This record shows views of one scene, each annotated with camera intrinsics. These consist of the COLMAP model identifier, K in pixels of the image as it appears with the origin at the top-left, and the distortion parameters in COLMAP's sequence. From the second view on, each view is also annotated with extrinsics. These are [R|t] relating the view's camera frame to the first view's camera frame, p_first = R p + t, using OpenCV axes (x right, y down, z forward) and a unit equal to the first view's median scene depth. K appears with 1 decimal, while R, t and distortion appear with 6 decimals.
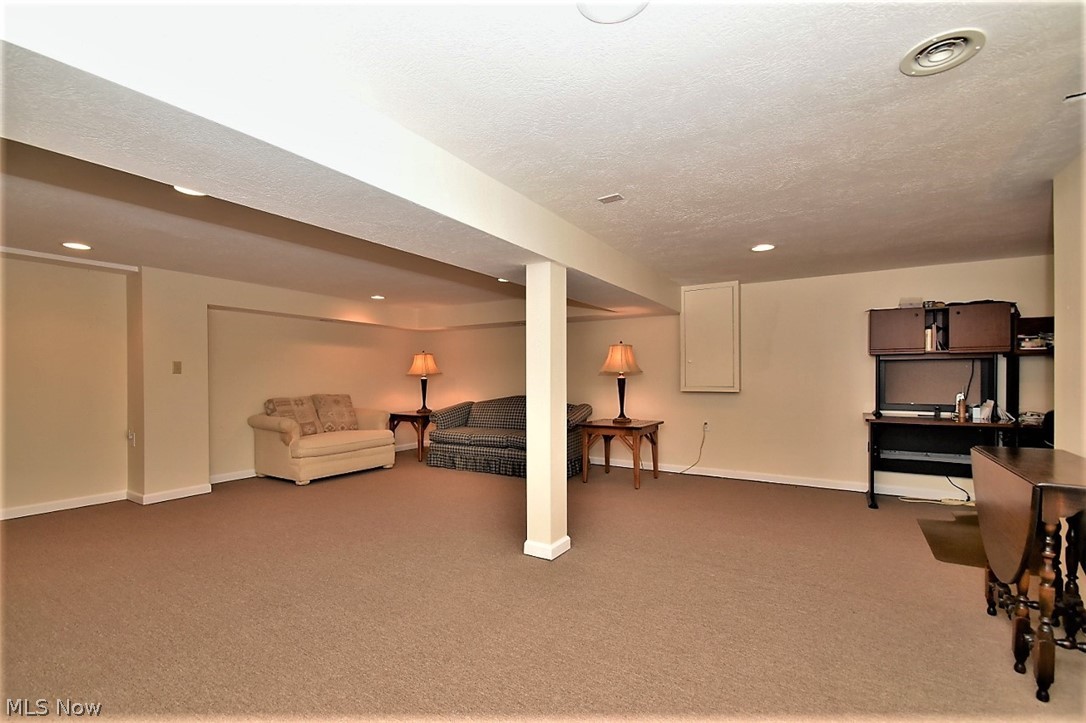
lens RADIAL K [[477.3, 0, 543.1], [0, 477.3, 370.3], [0, 0, 1]] dist [0.001067, 0.000019]
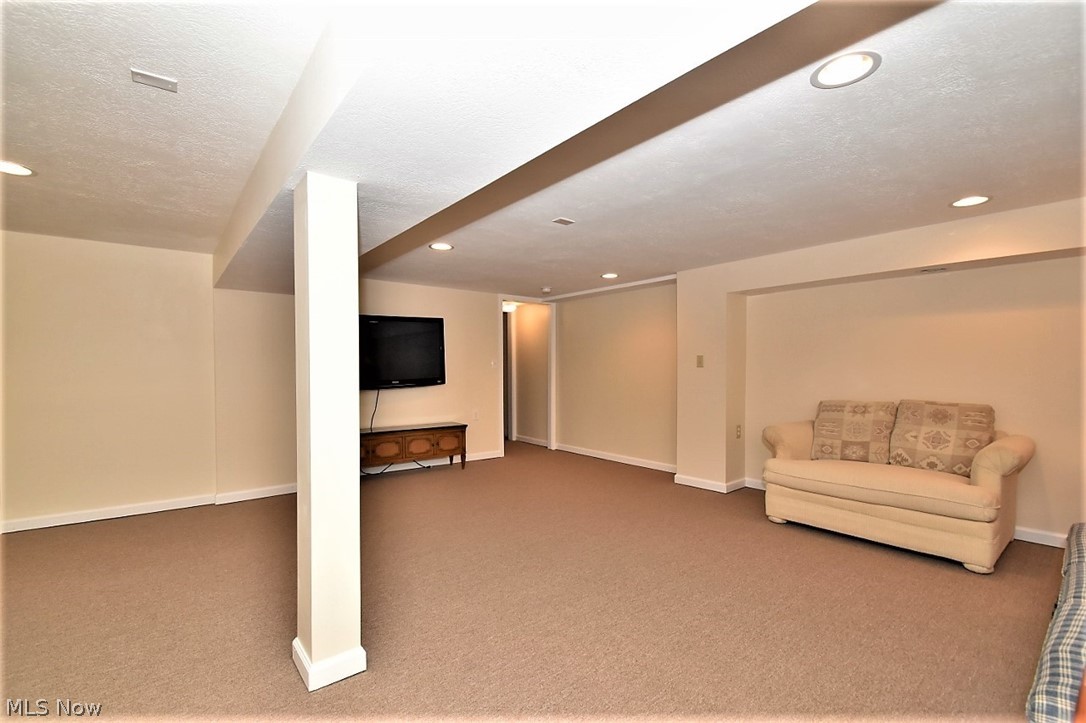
lens RADIAL K [[477.3, 0, 543.7], [0, 477.3, 366.1], [0, 0, 1]] dist [0.001067, 0.000019]
pose [[-0.343130, 0.005649, -0.939271, 0.284792], [0.020908, 0.999780, -0.001625, -0.000731], [0.939055, -0.020196, -0.343173, 0.902495]]
